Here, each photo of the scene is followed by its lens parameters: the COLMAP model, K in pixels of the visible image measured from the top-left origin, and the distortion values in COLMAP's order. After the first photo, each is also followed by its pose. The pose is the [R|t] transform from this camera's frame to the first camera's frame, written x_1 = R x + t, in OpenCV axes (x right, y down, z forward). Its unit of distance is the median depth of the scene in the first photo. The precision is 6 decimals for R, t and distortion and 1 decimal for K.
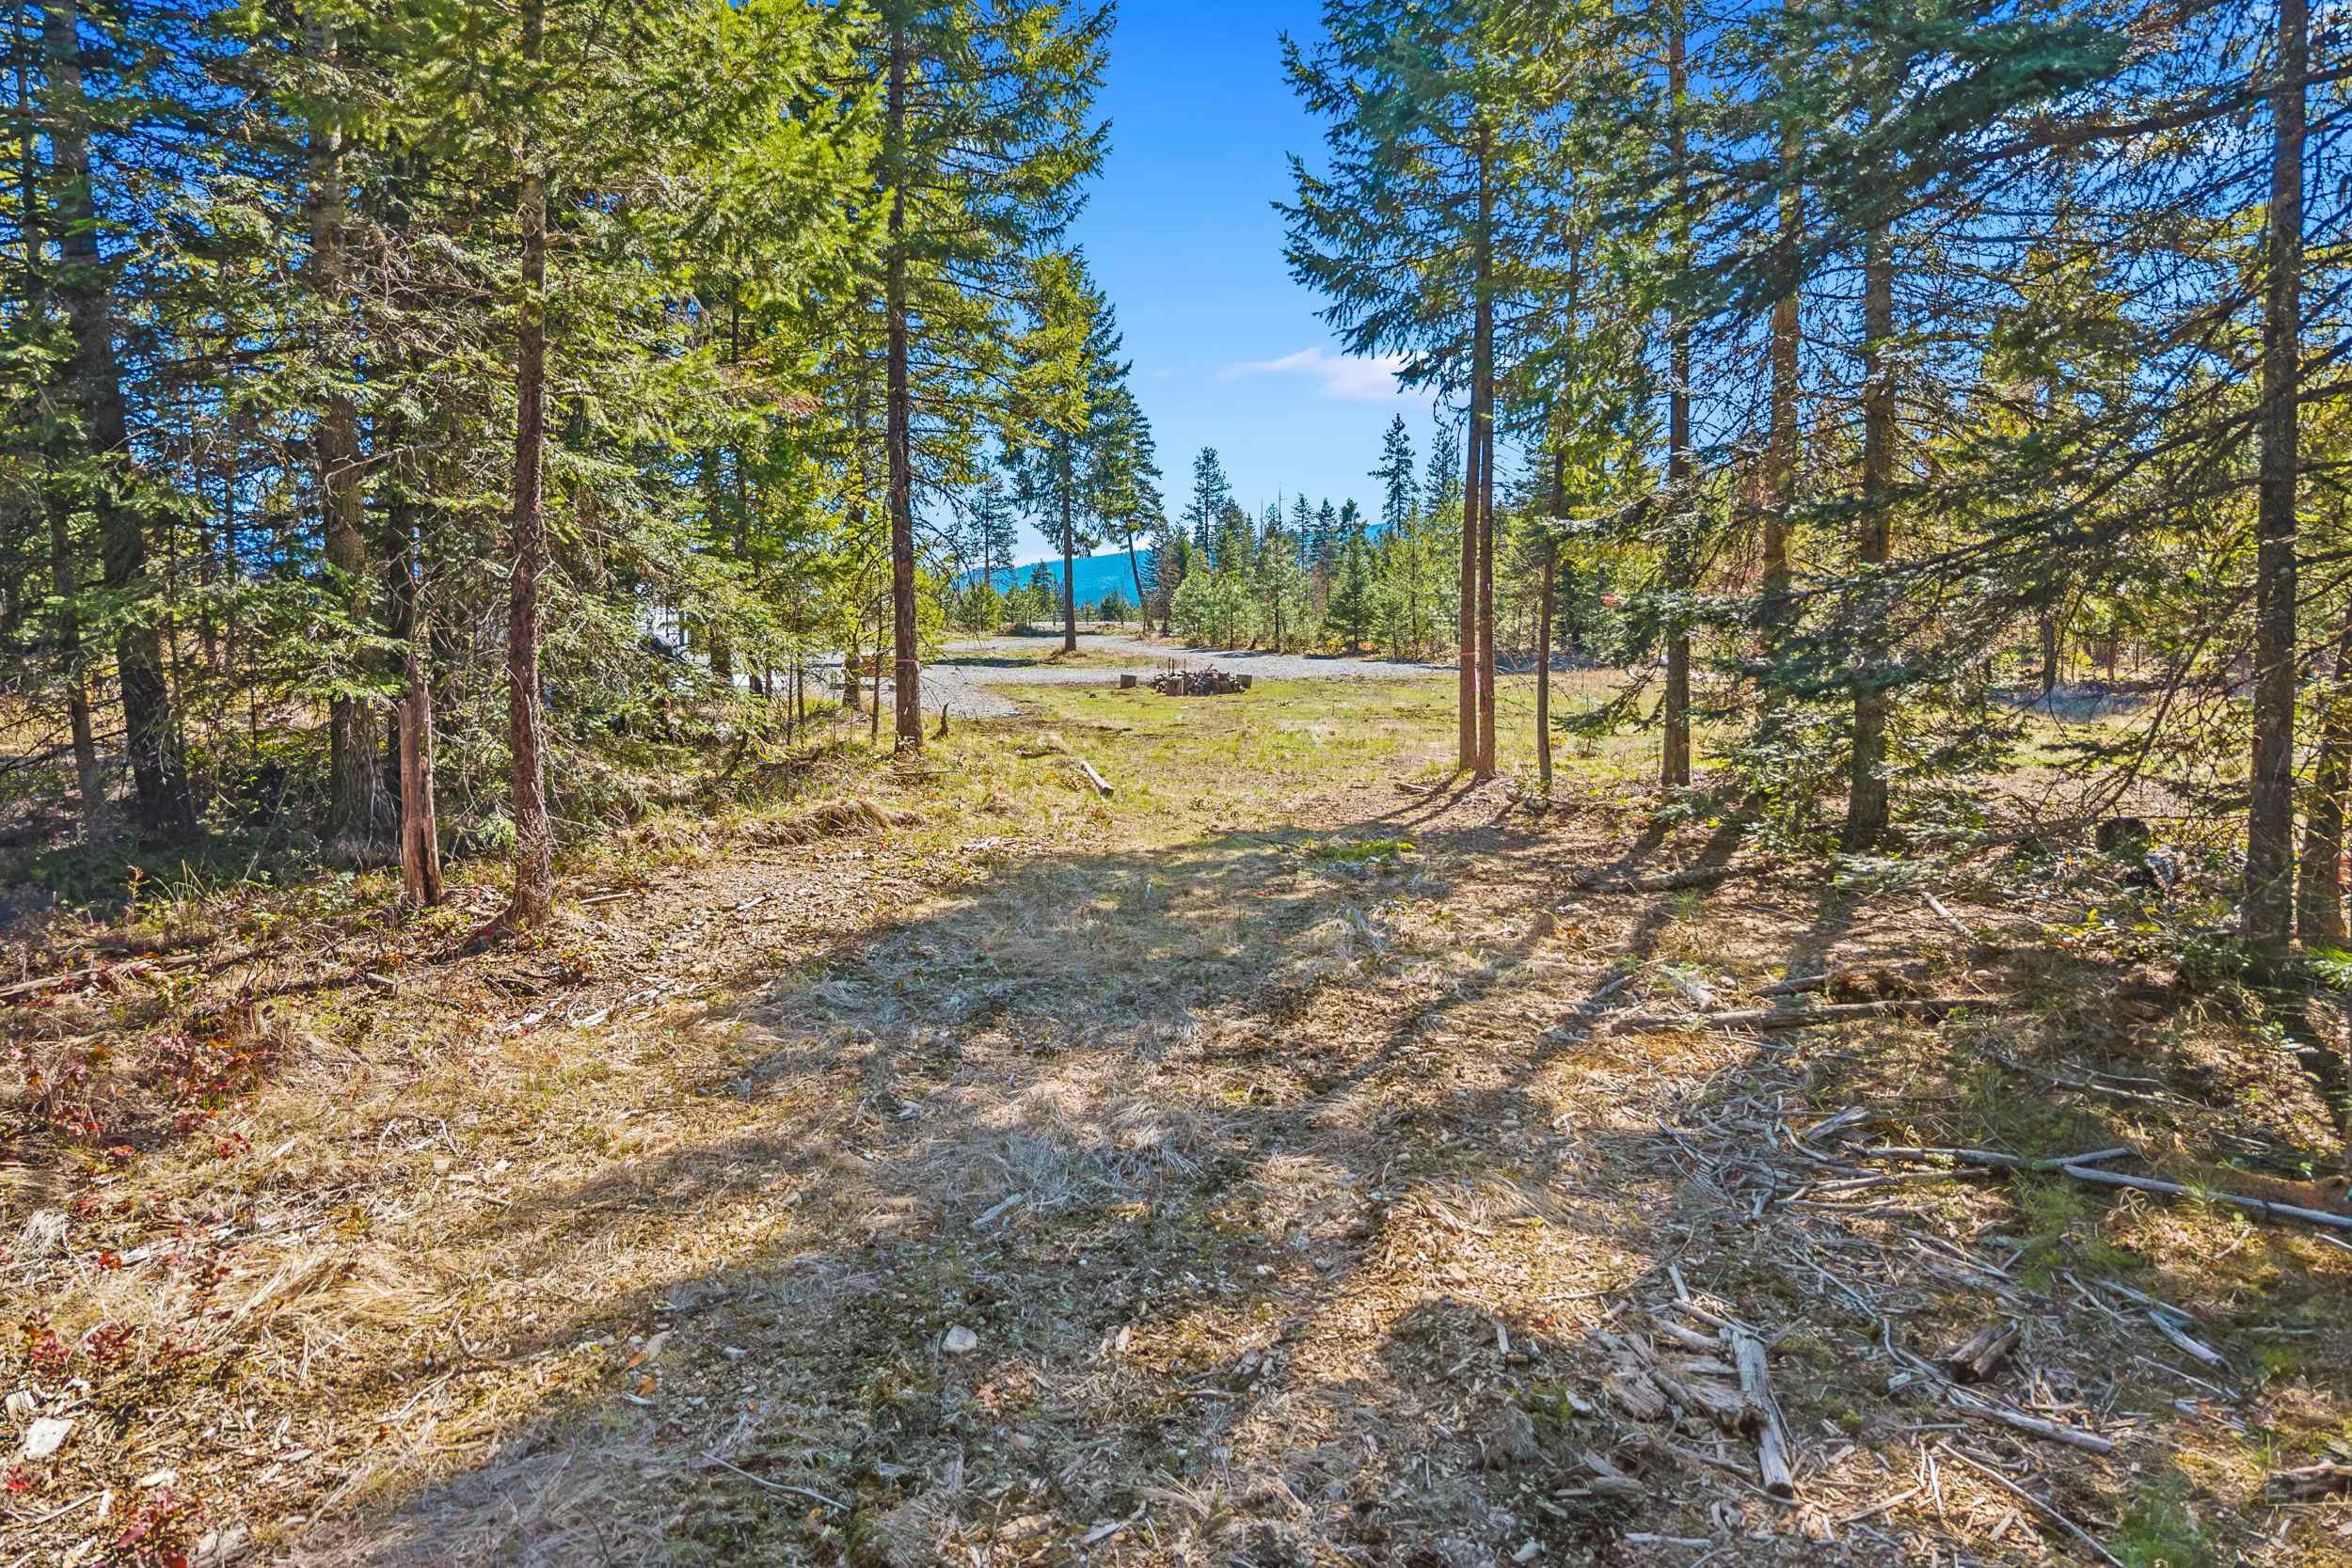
lens RADIAL K [[1566.7, 0, 1167.1], [0, 1566.7, 739.3], [0, 0, 1]] dist [0.013290, -0.004597]
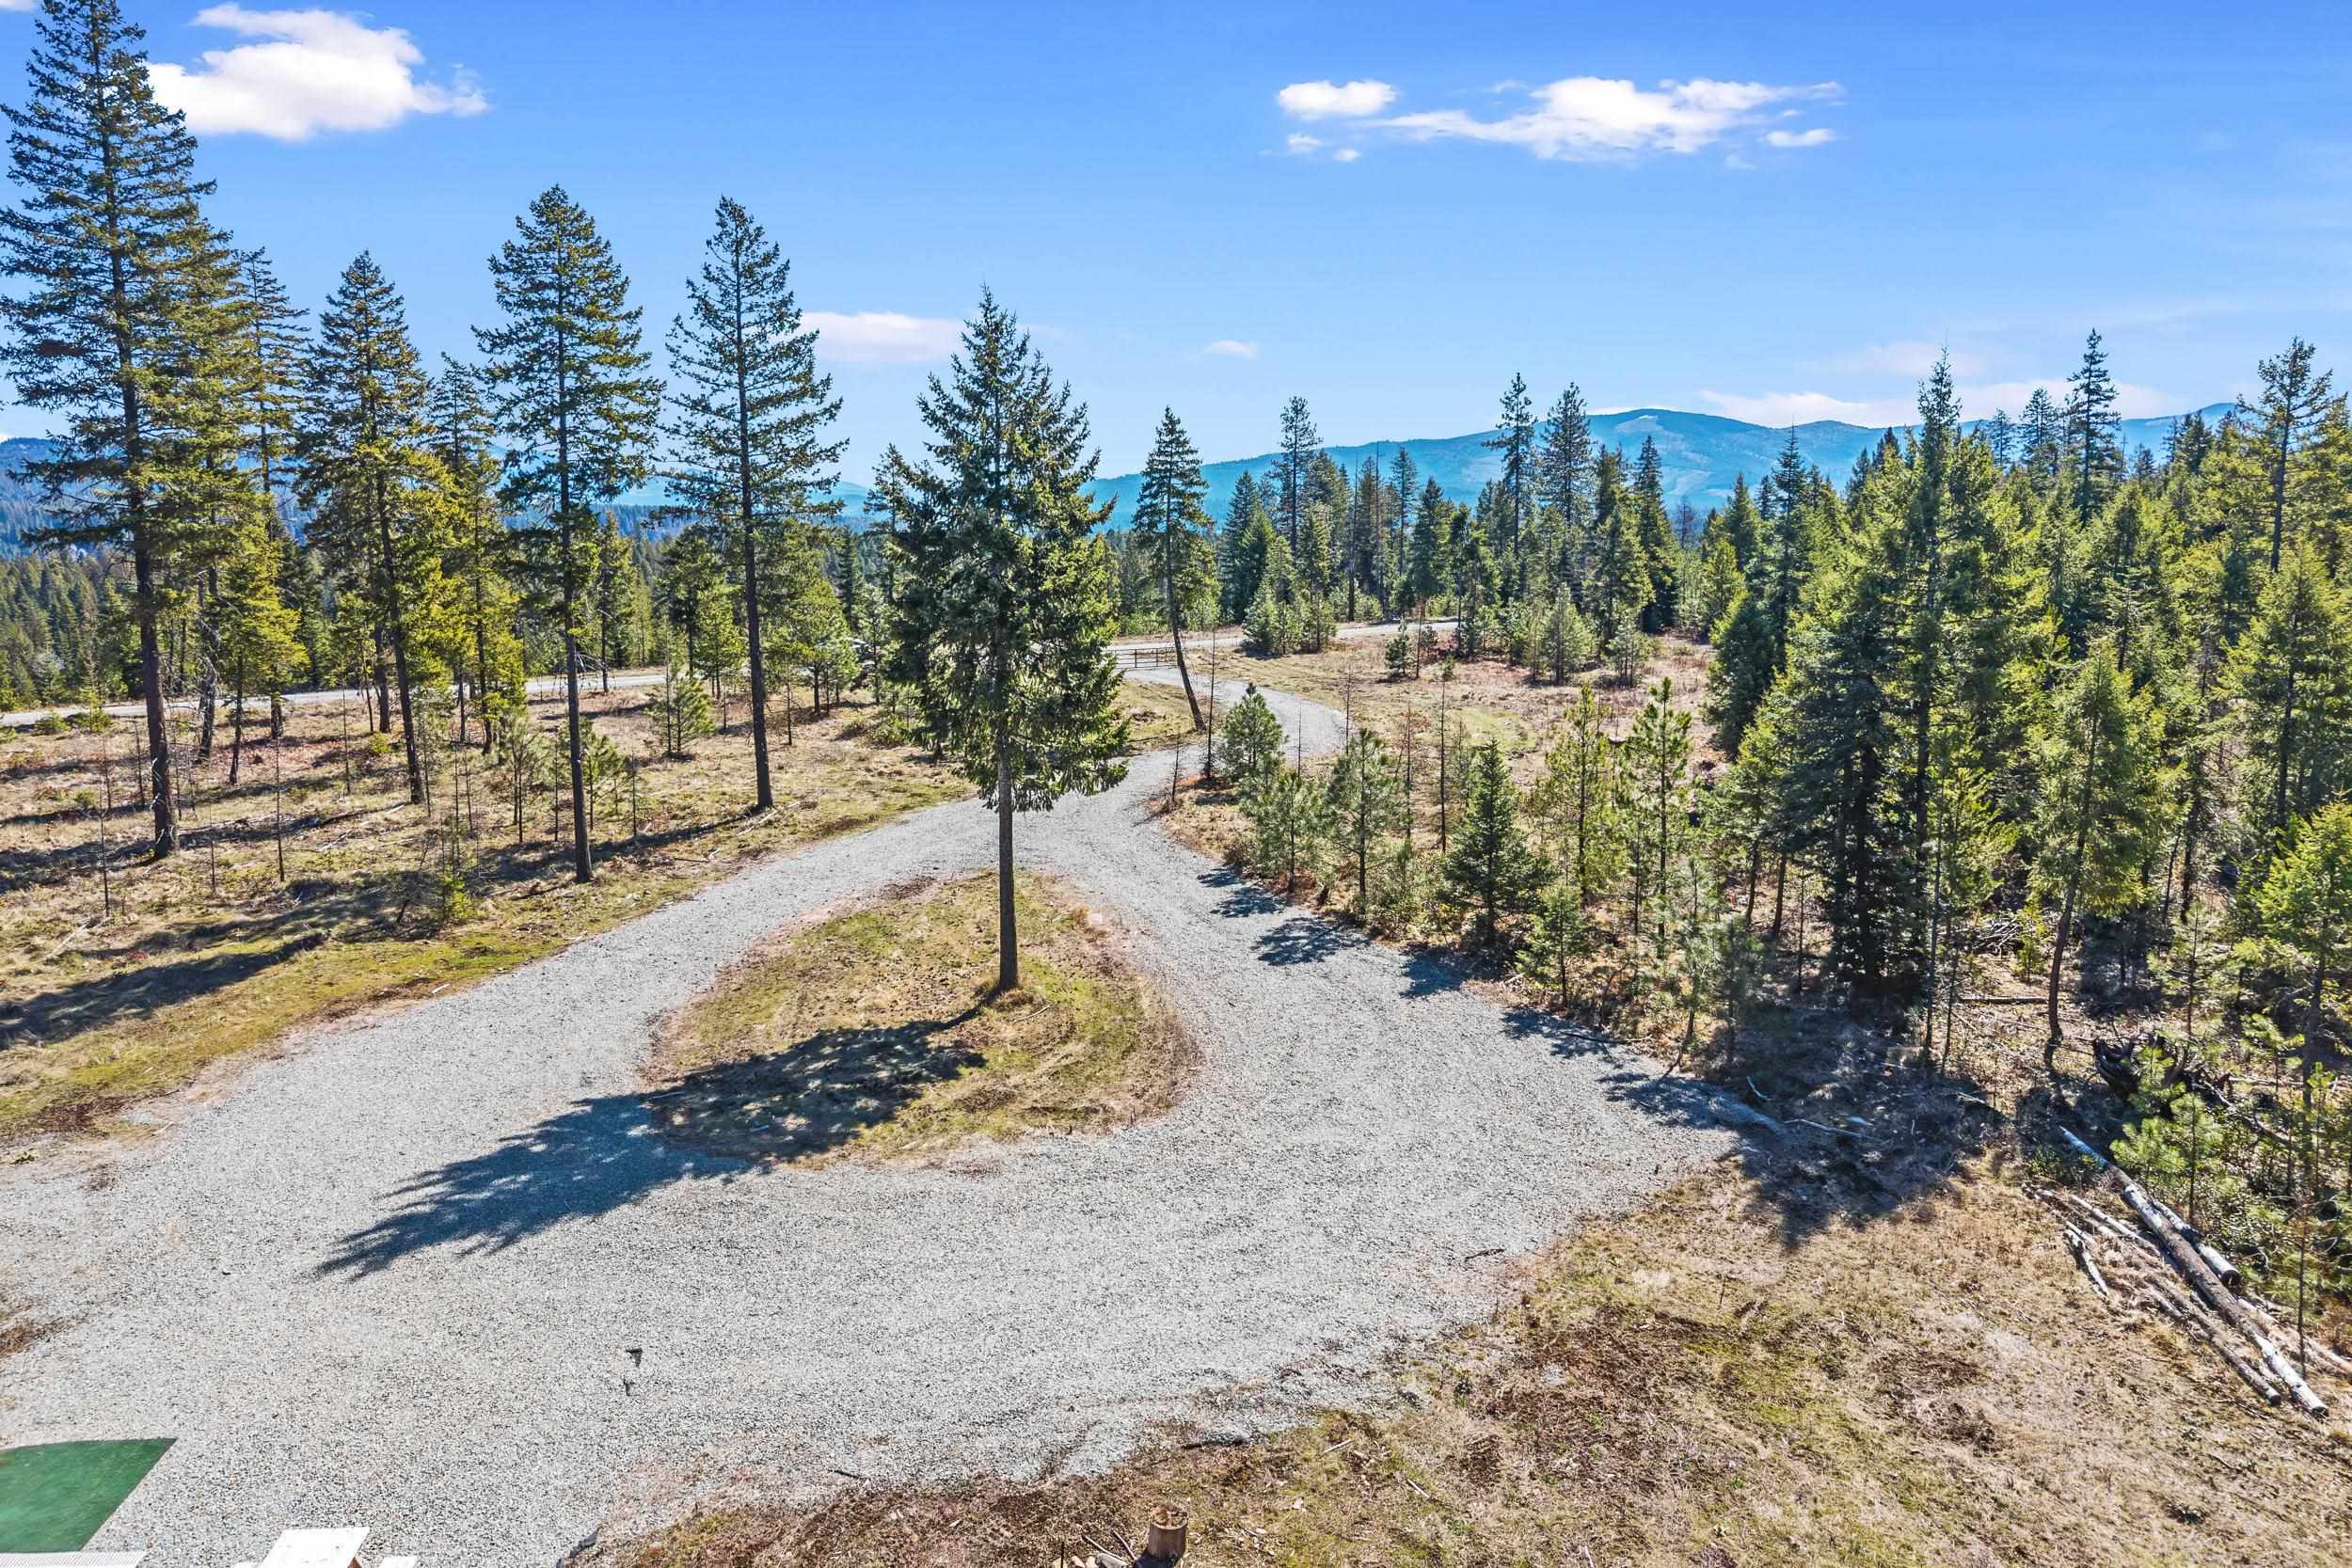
lens RADIAL K [[1590.7, 0, 1173.1], [0, 1590.7, 748.4], [0, 0, 1]] dist [0.007361, 0.000798]
pose [[0.998460, 0.014749, -0.053486, 0.009367], [-0.011566, 0.998171, 0.059332, -0.053456], [0.054263, -0.058622, 0.996804, 0.116814]]
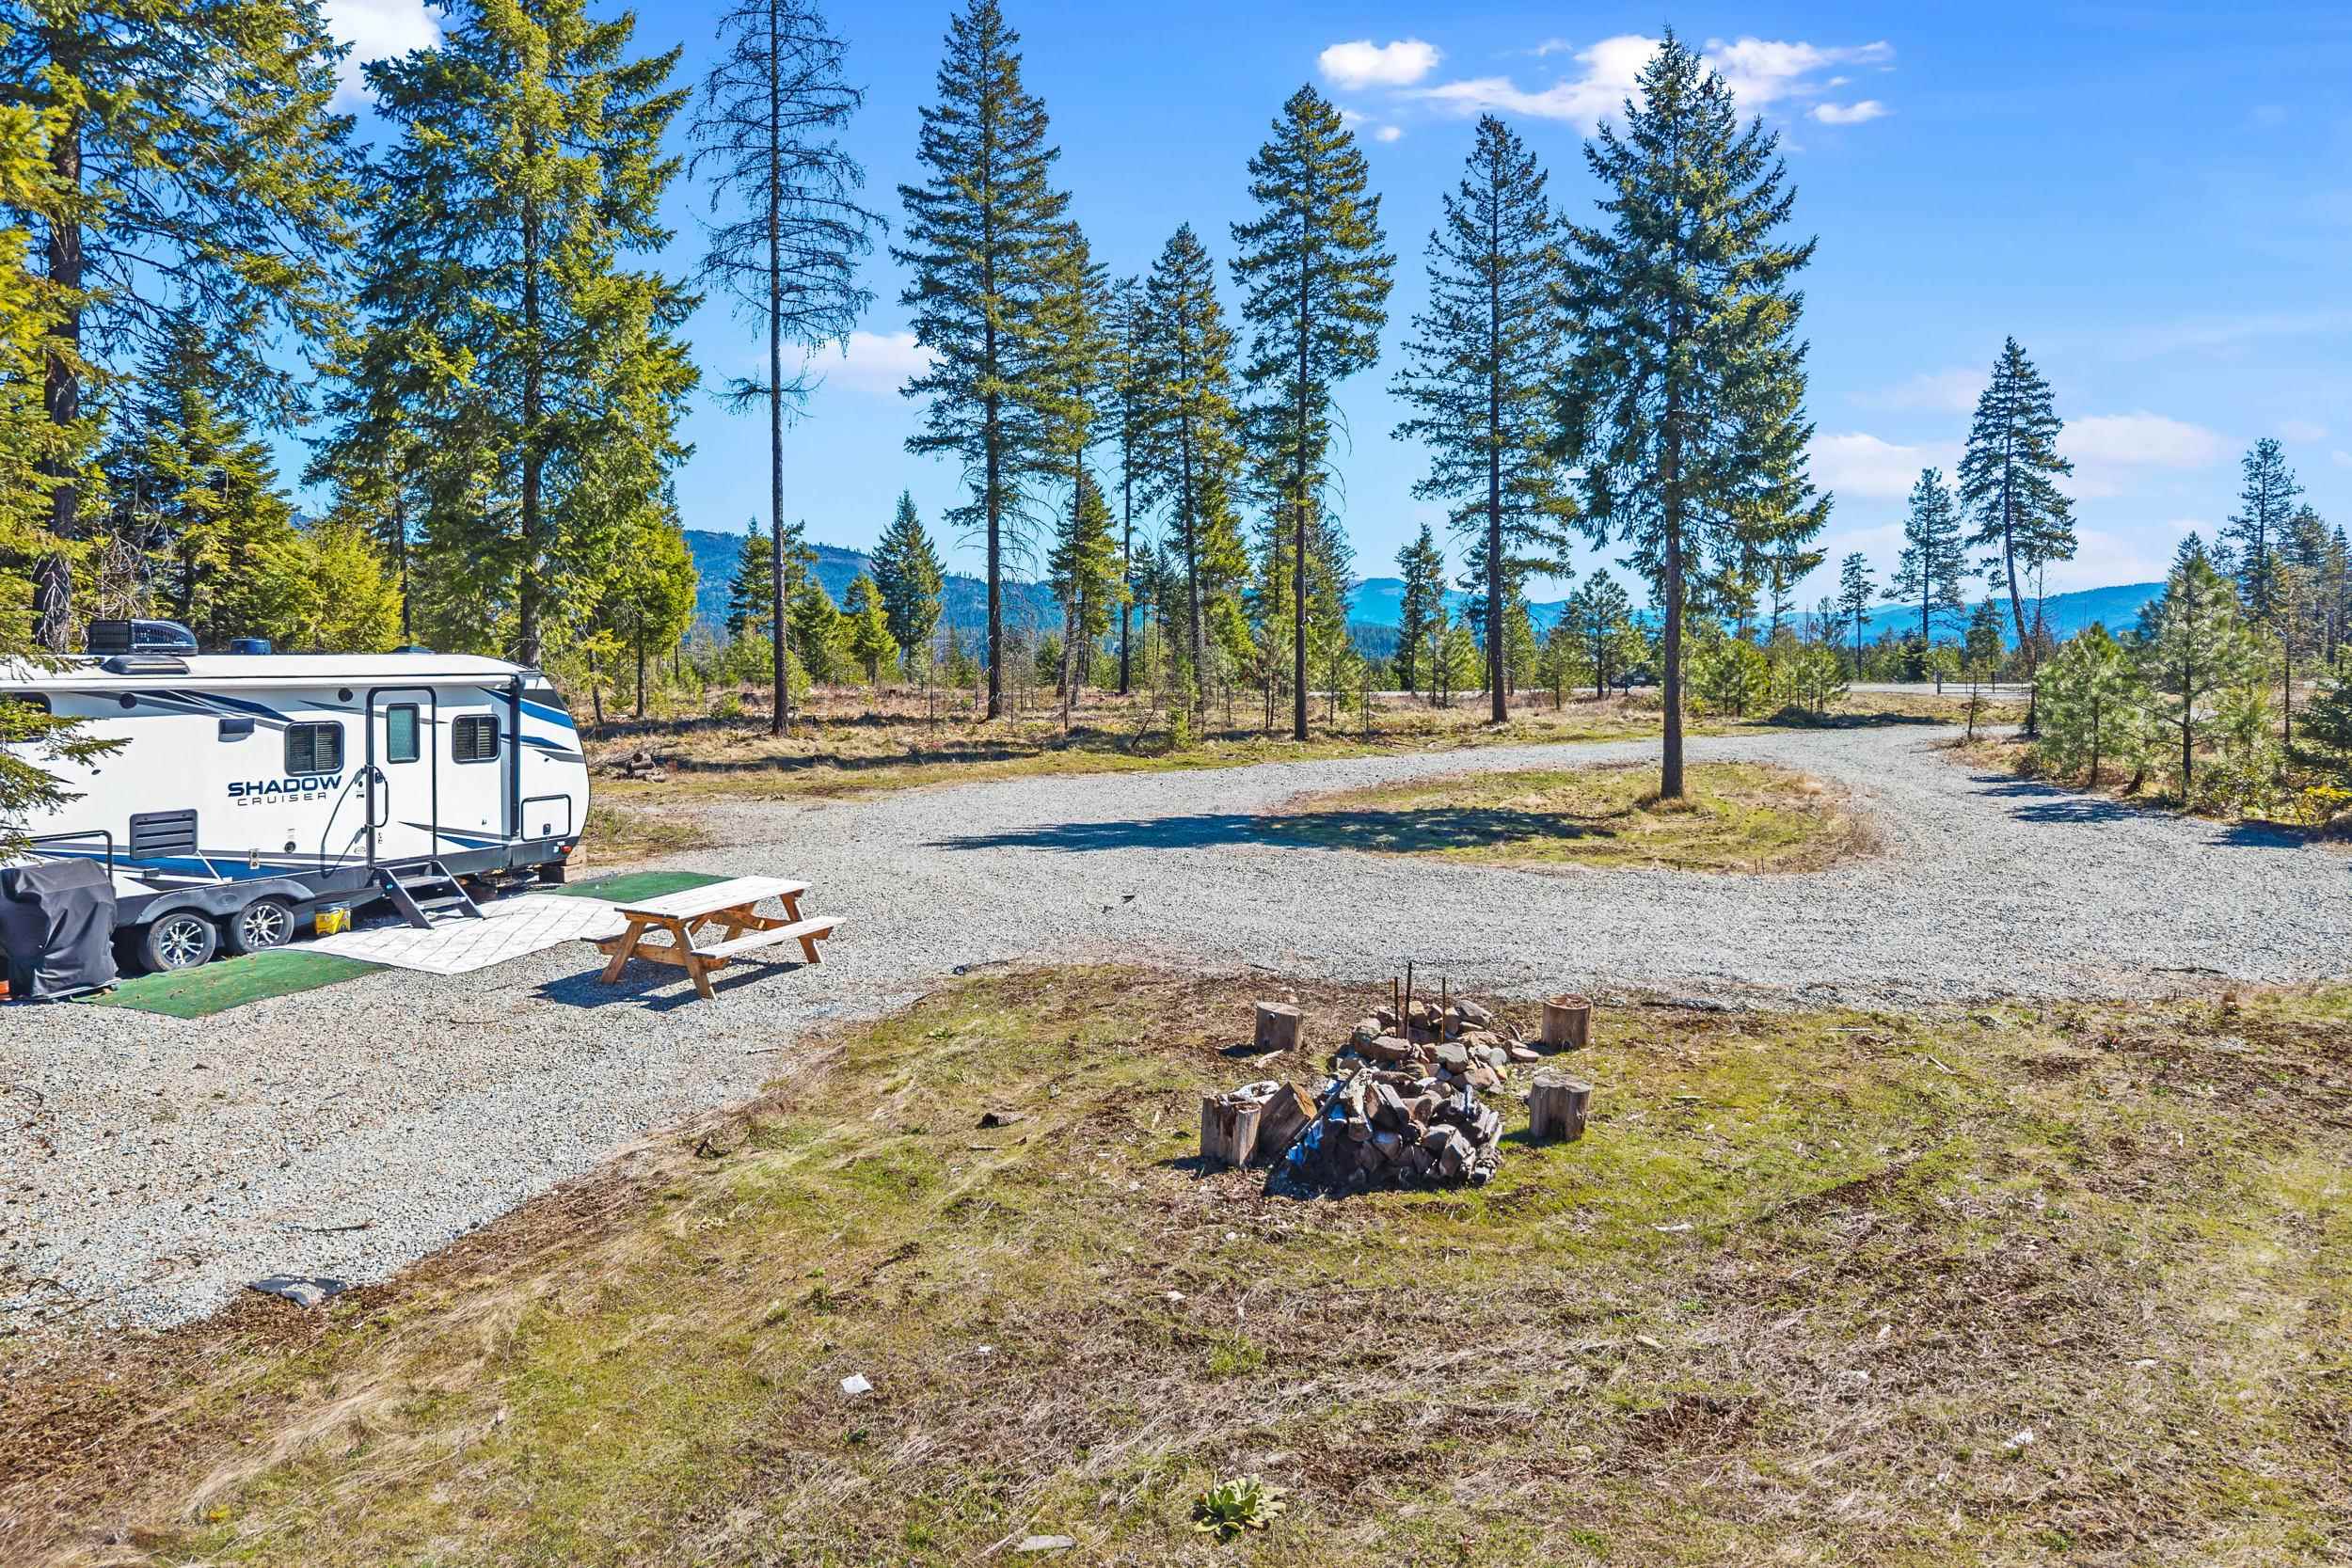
lens RADIAL K [[1566.7, 0, 1167.1], [0, 1566.7, 739.3], [0, 0, 1]] dist [0.013290, -0.004597]
pose [[0.825069, 0.034356, -0.563986, 0.029160], [-0.047691, 0.998822, -0.008924, -0.017666], [0.563015, 0.034259, 0.825736, 0.132695]]
